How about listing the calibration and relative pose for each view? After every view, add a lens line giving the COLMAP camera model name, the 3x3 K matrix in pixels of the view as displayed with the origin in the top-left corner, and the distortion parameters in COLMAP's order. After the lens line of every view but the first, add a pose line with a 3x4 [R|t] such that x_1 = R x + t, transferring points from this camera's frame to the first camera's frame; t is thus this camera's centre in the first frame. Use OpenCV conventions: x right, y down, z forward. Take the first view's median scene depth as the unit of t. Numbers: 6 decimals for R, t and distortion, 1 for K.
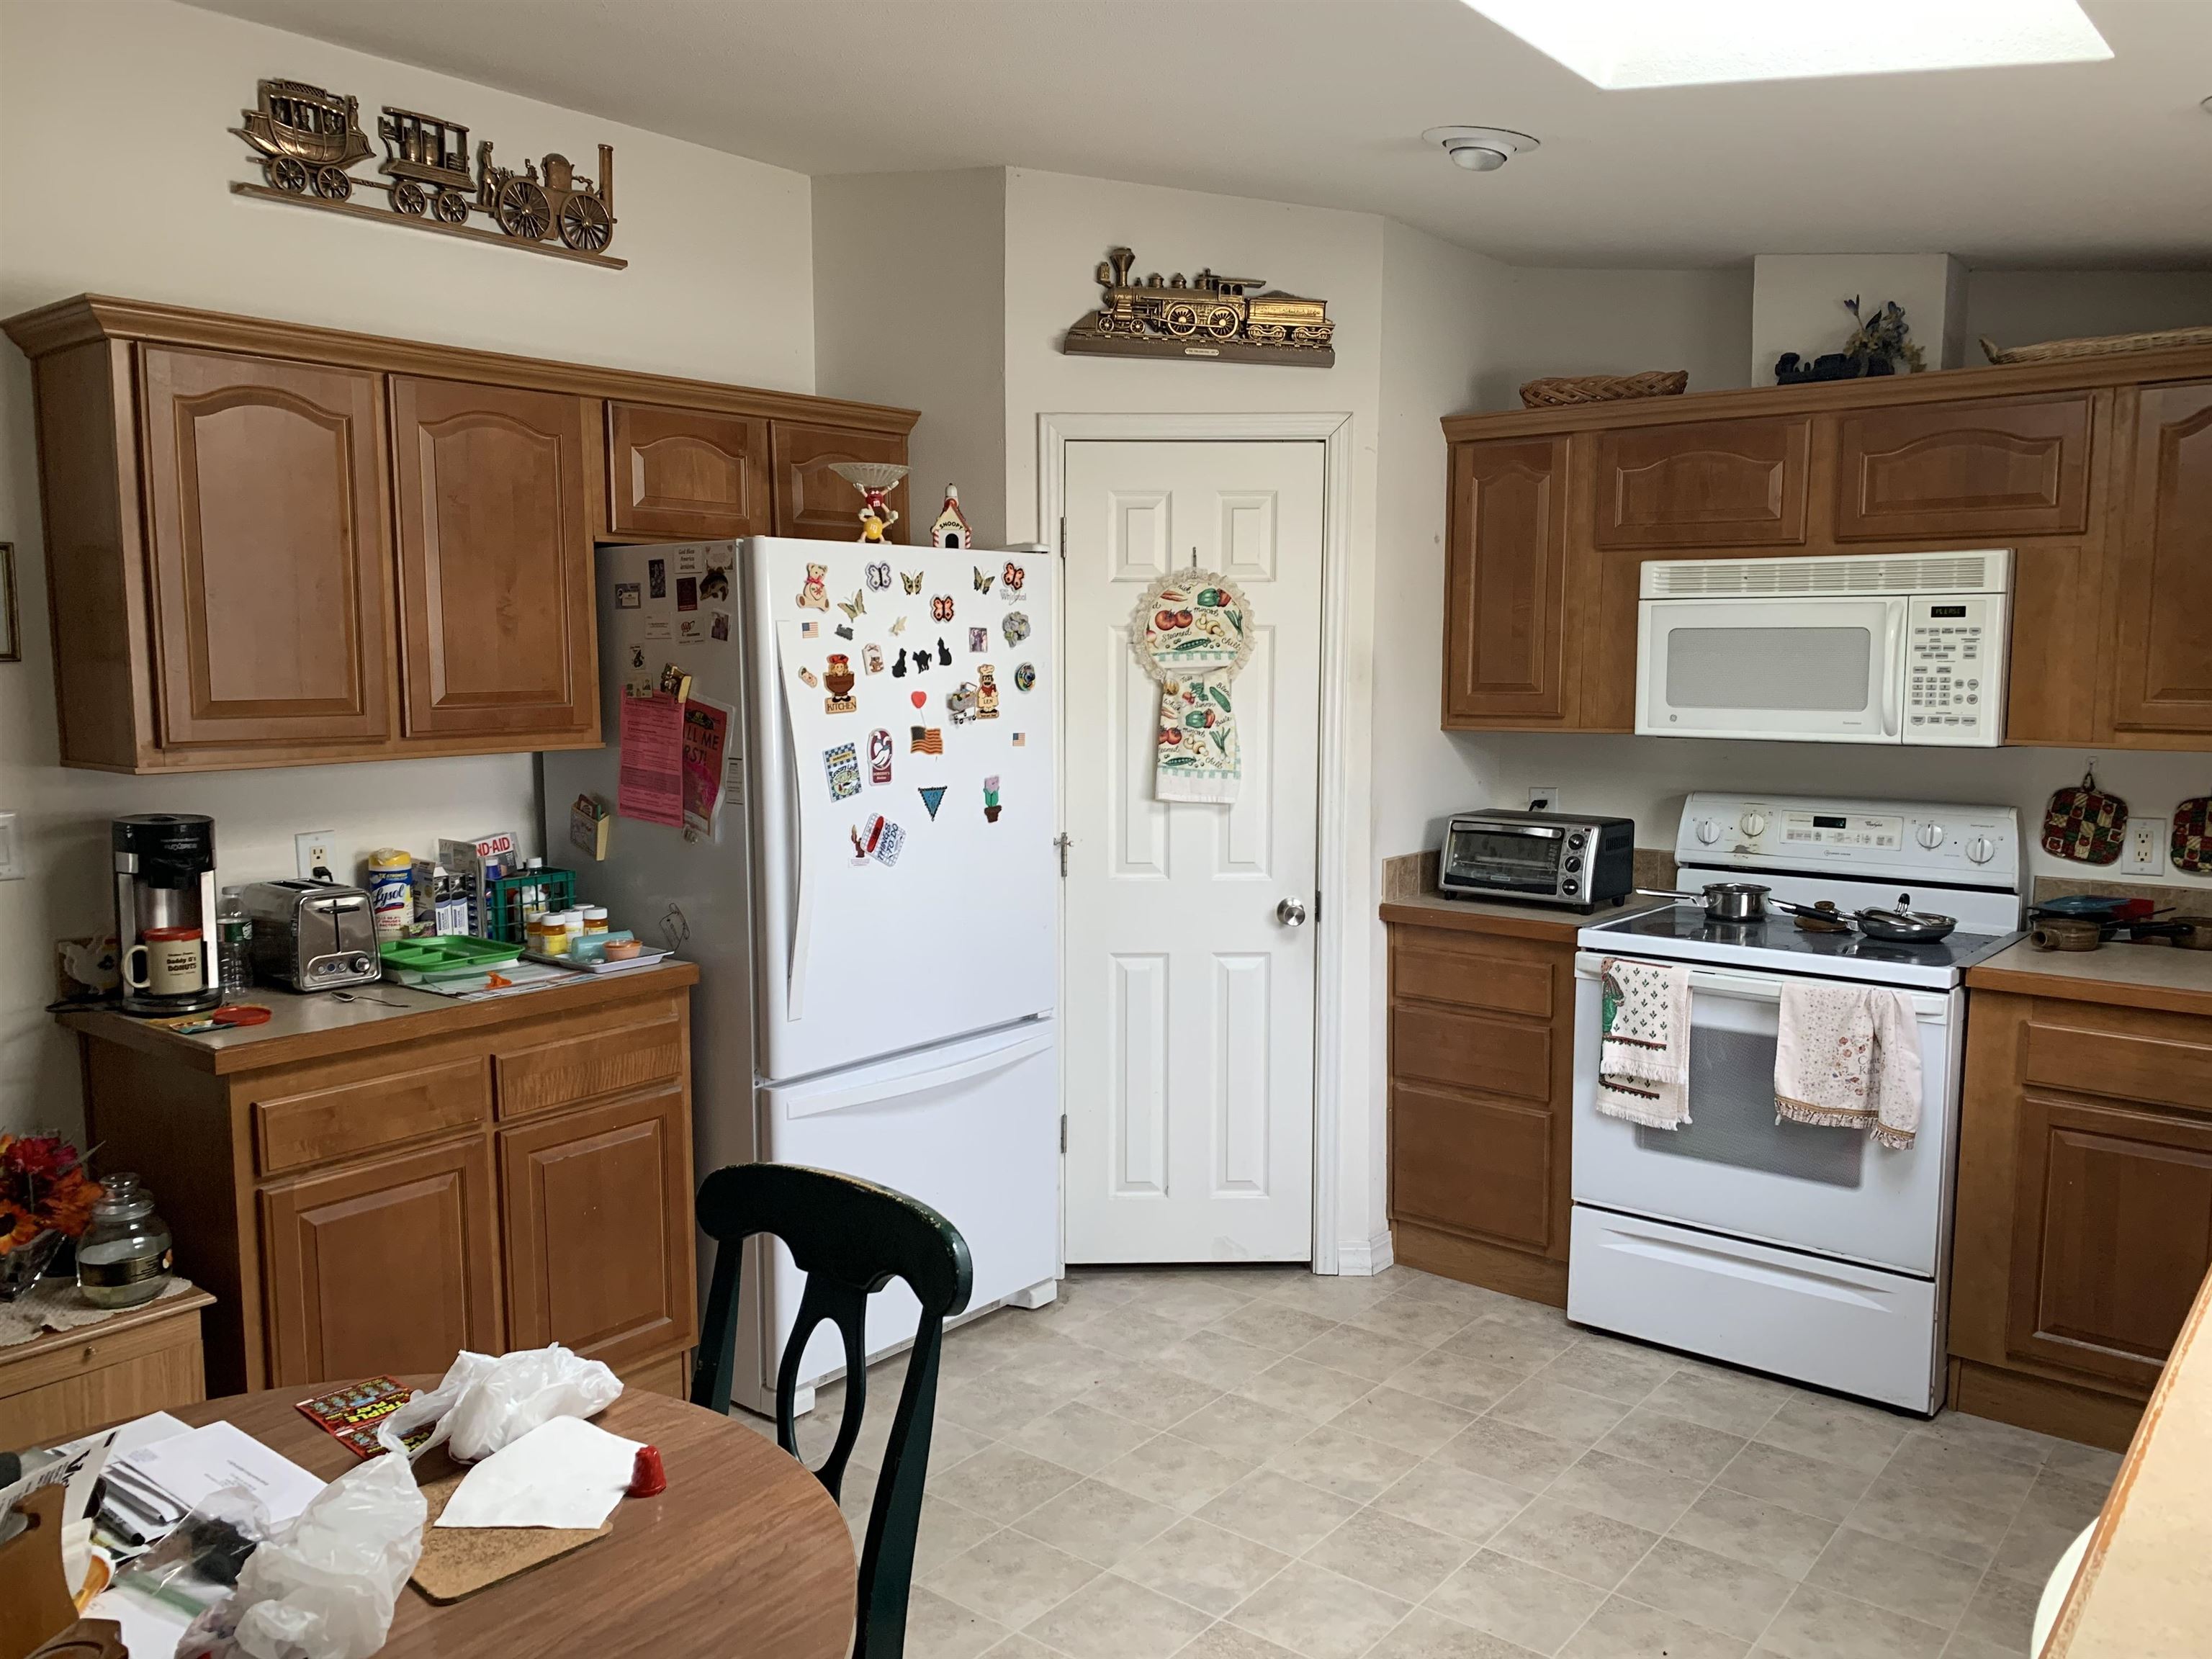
lens RADIAL K [[1696.4, 0, 1119.9], [0, 1696.4, 839.3], [0, 0, 1]] dist [0.041654, -0.050785]
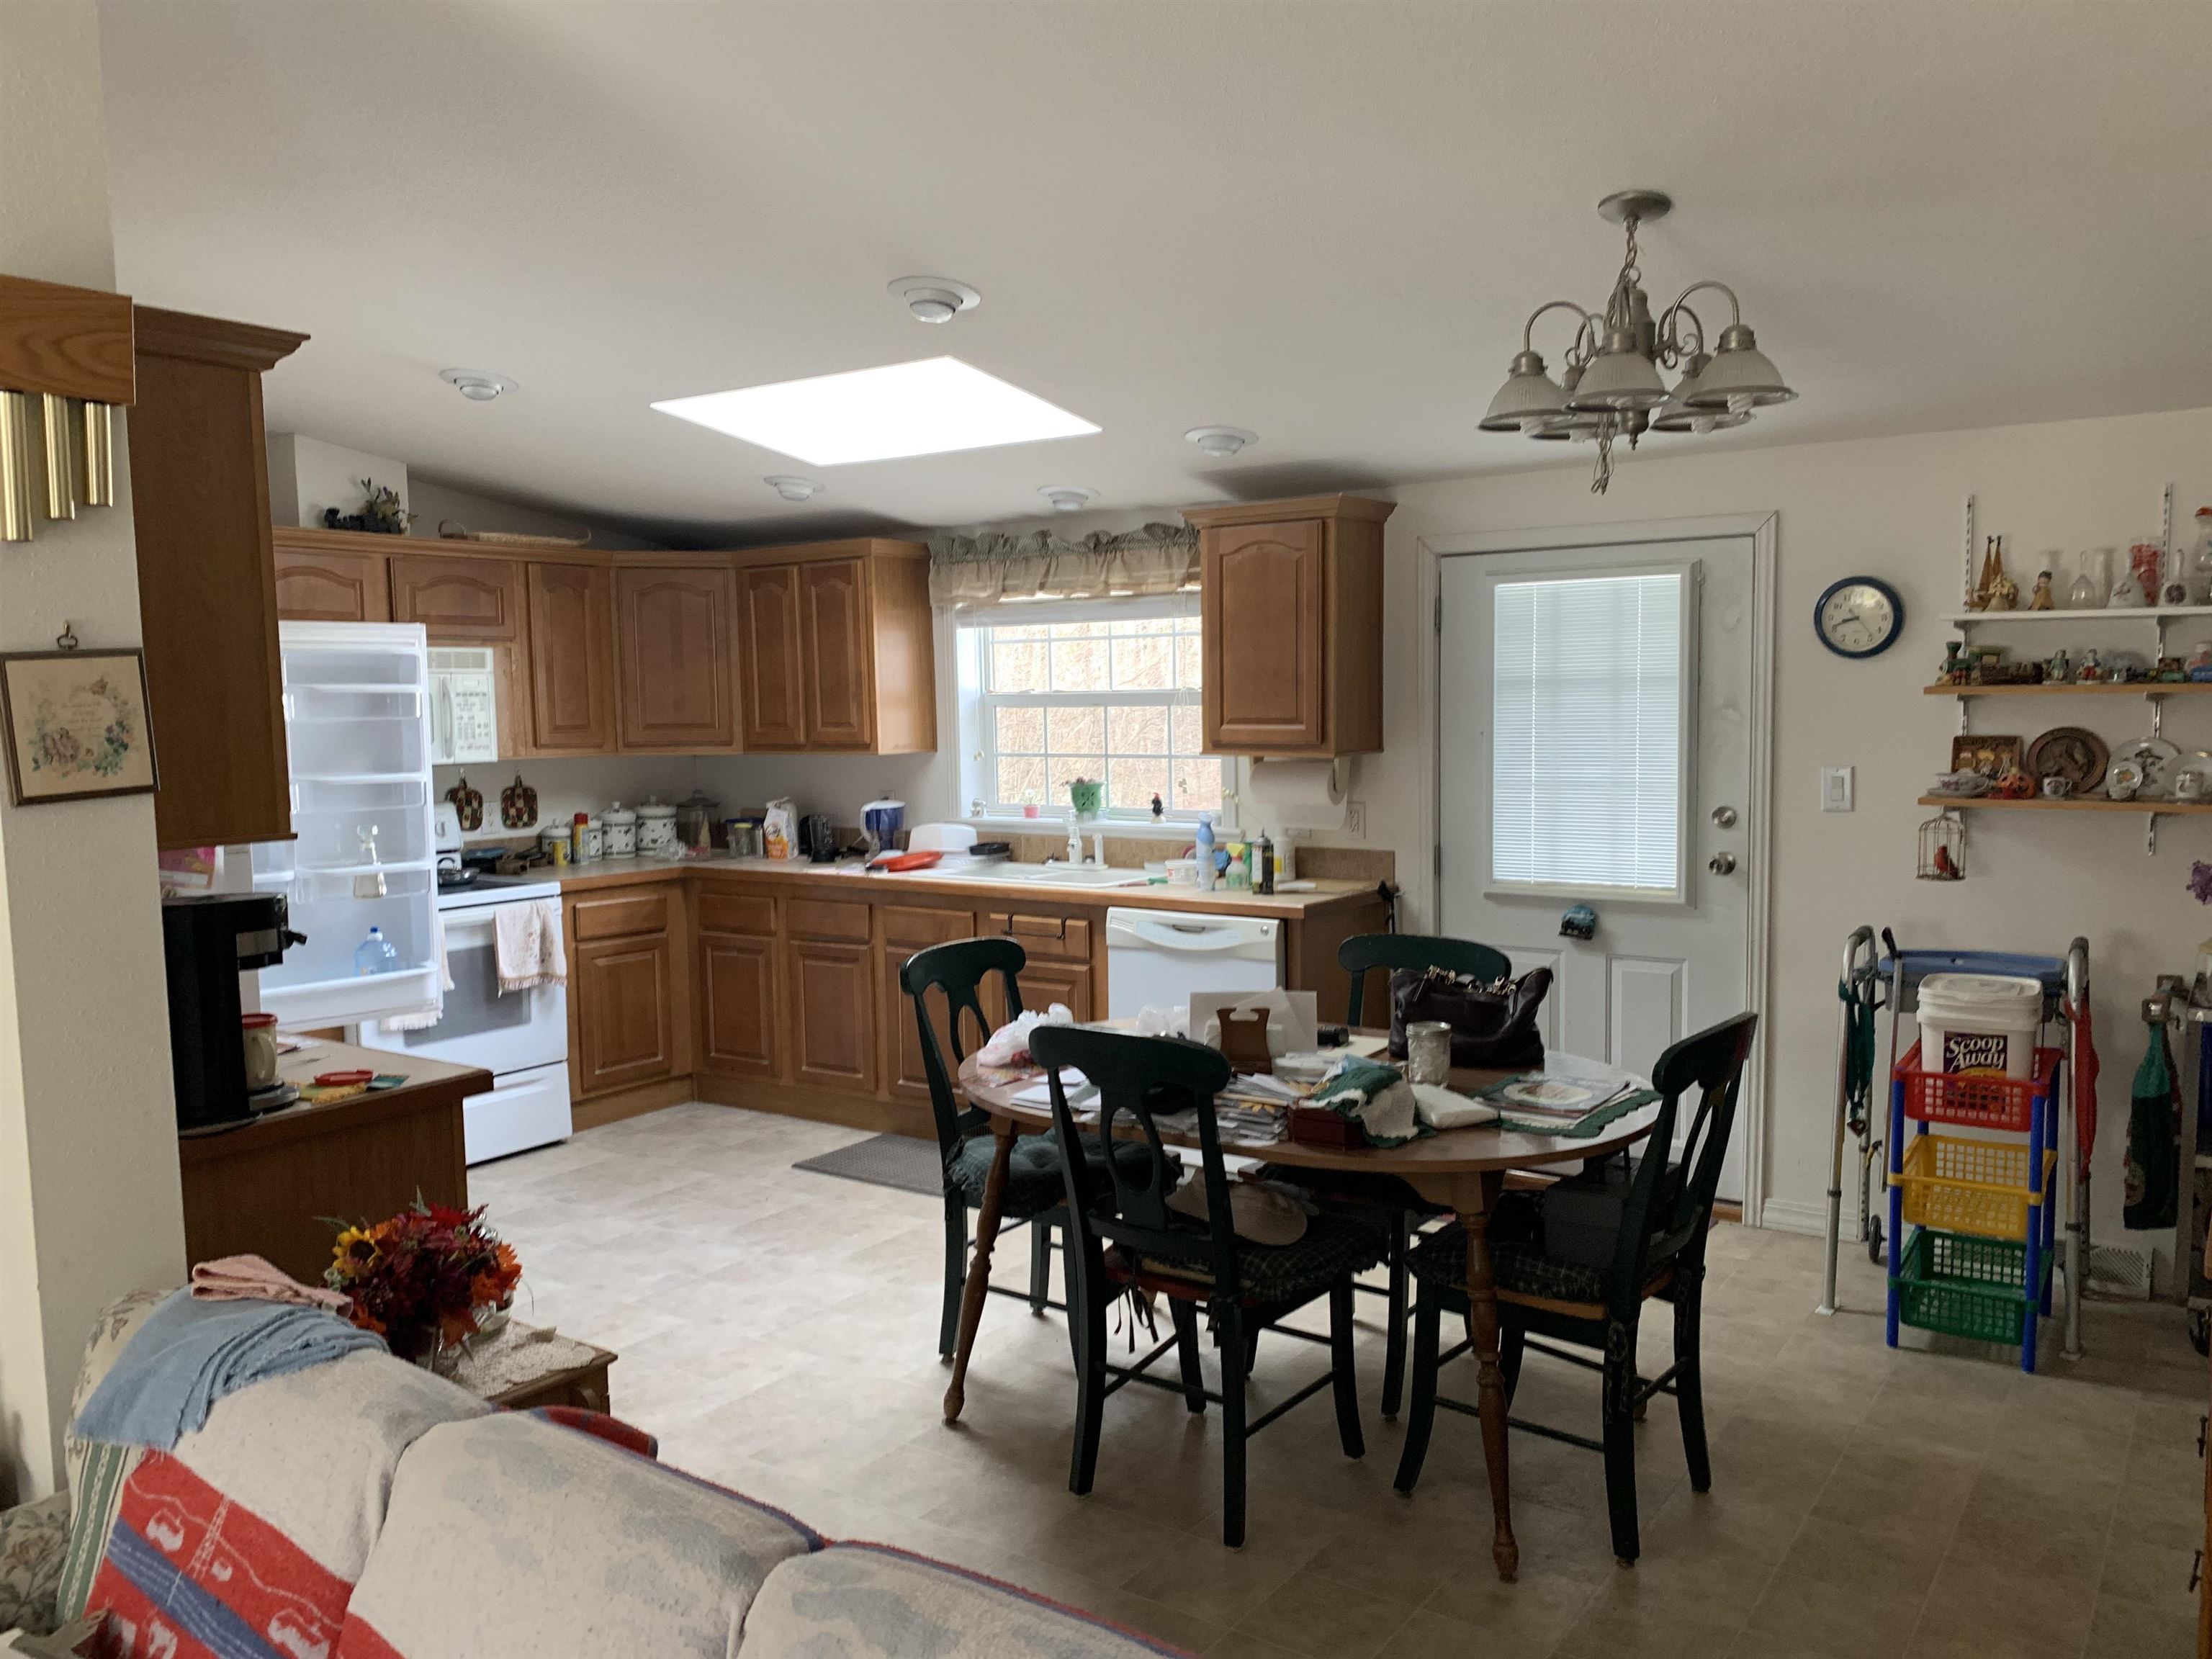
lens RADIAL K [[1669.7, 0, 1095.6], [0, 1669.7, 842.5], [0, 0, 1]] dist [0.150503, -0.336504]
pose [[-0.057779, -0.085824, 0.994634, -1.183083], [0.130127, 0.987151, 0.092738, -0.051031], [-0.989812, 0.134787, -0.045868, 0.471737]]
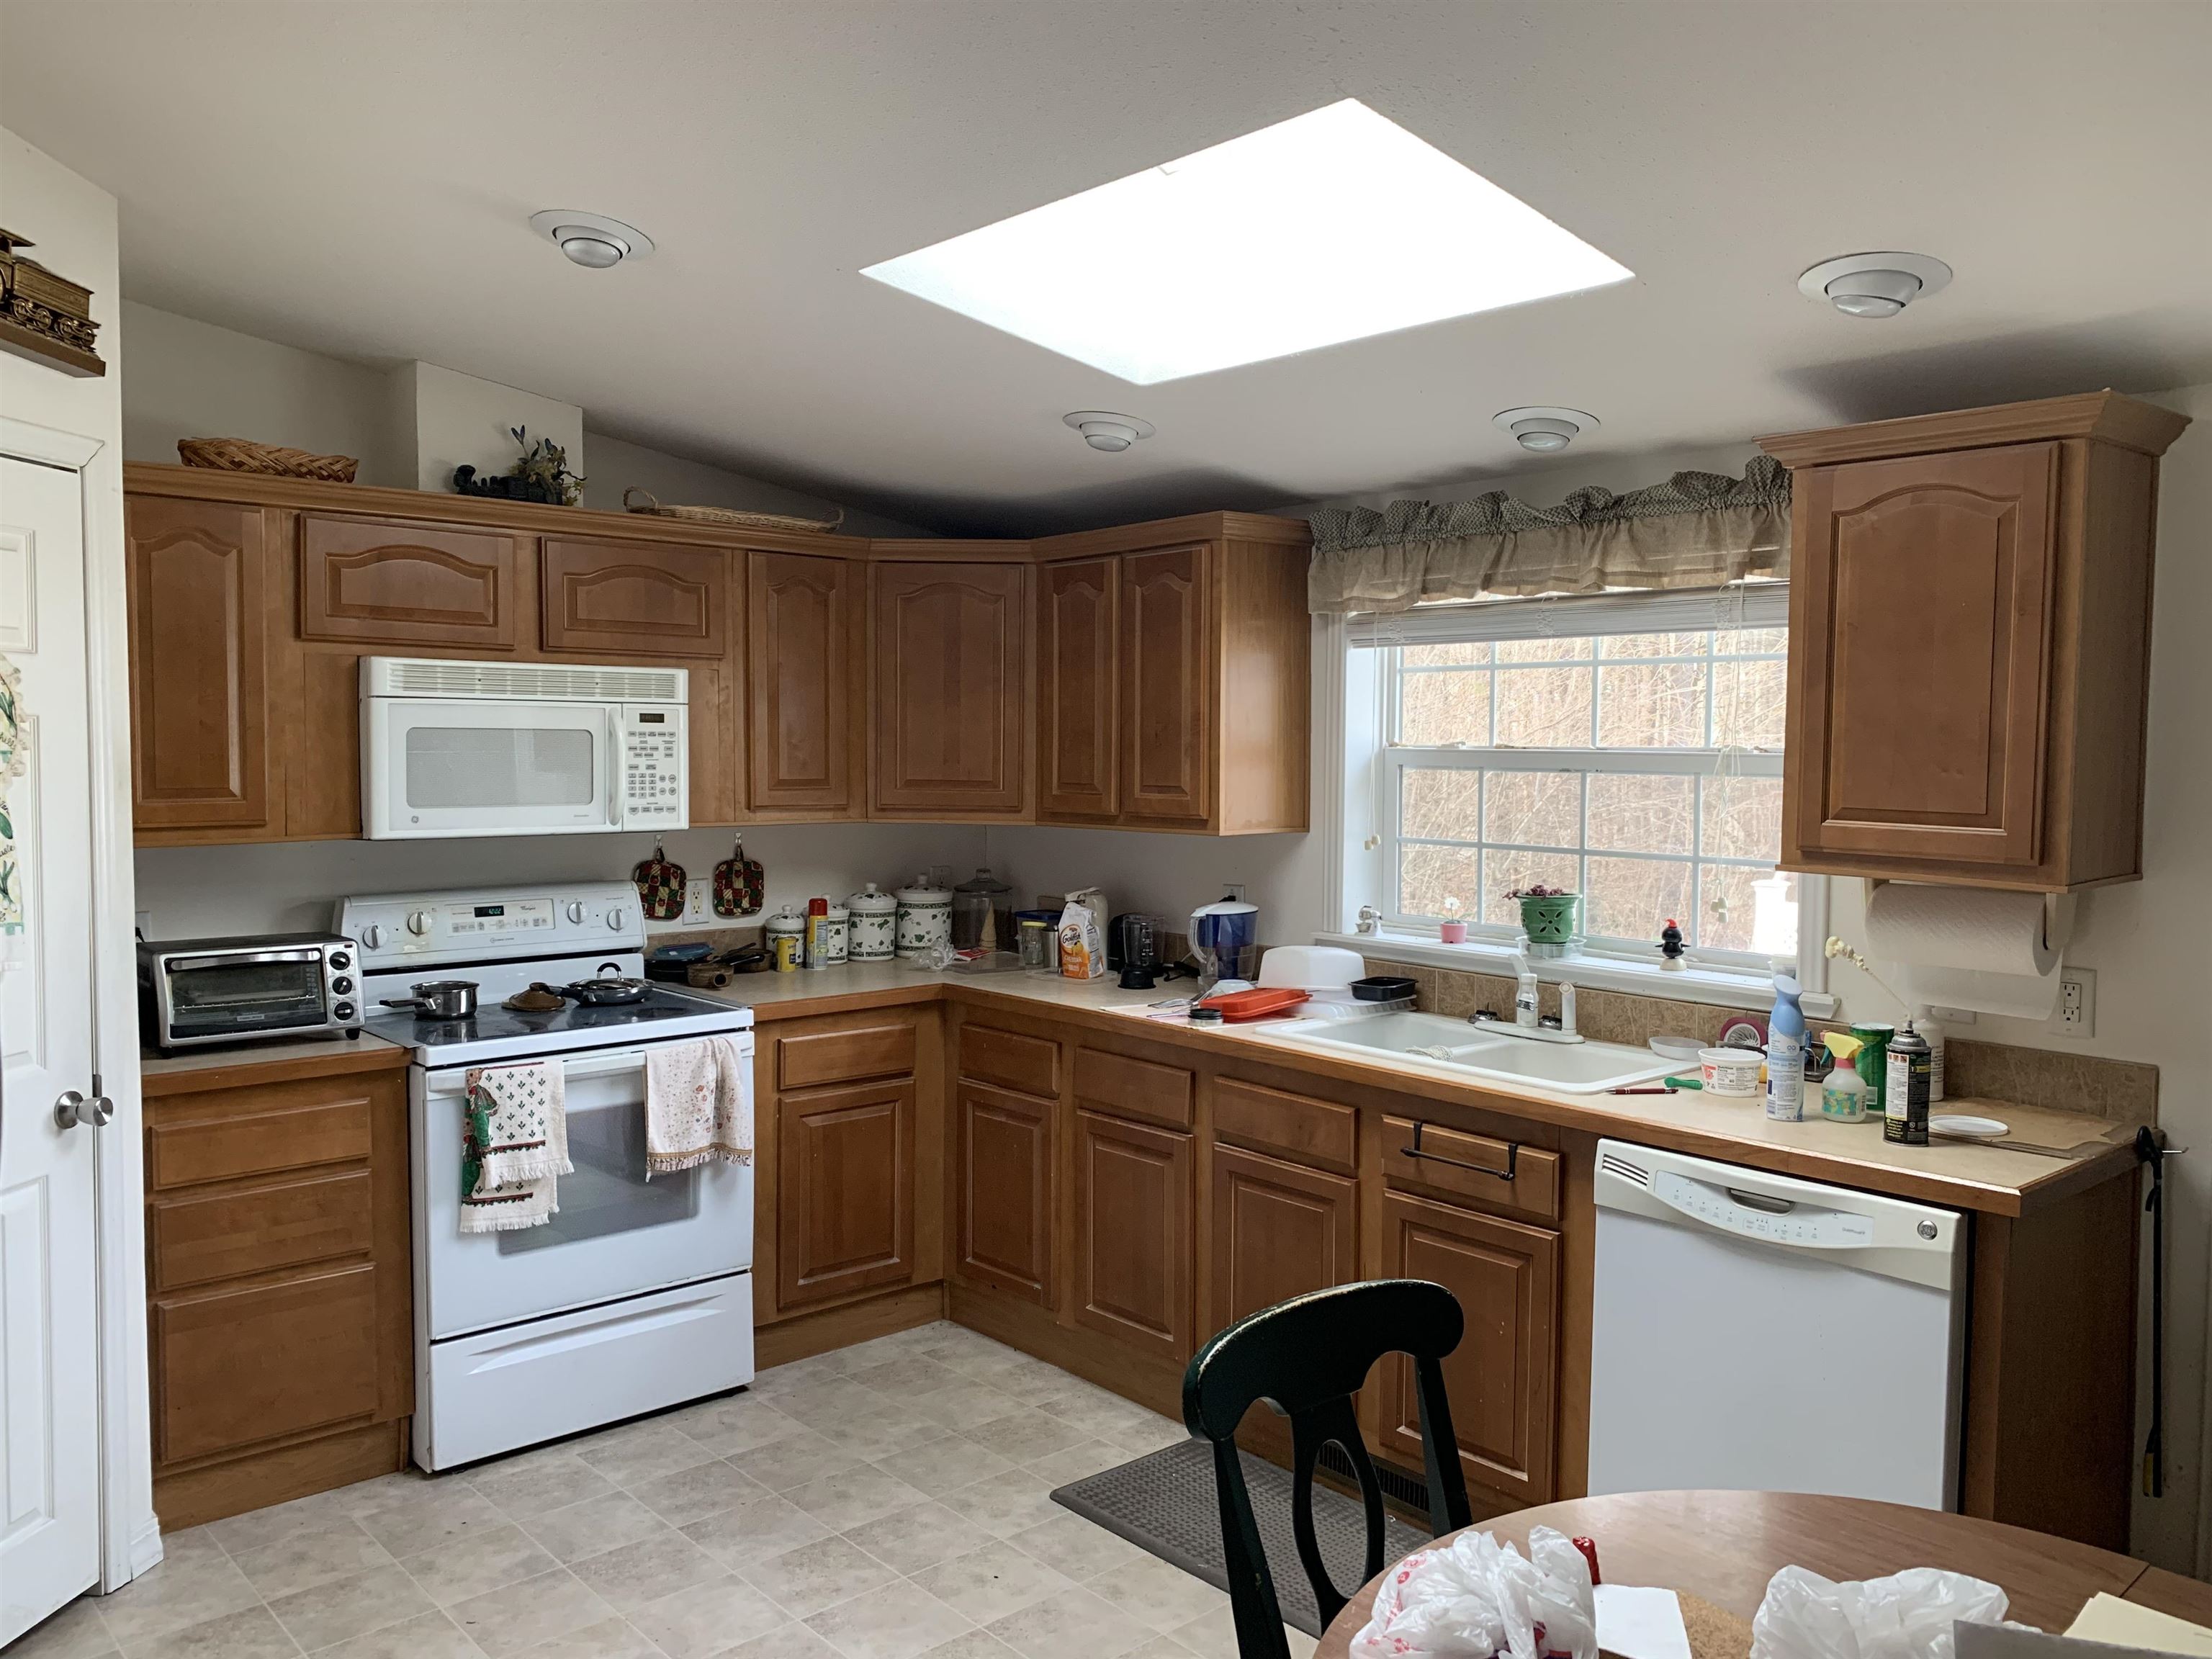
lens RADIAL K [[1669.7, 0, 1095.6], [0, 1669.7, 842.5], [0, 0, 1]] dist [0.150503, -0.336504]
pose [[0.172831, -0.060124, 0.983115, -0.595190], [0.104343, 0.993636, 0.042424, -0.062732], [-0.979409, 0.095249, 0.178004, 0.481627]]
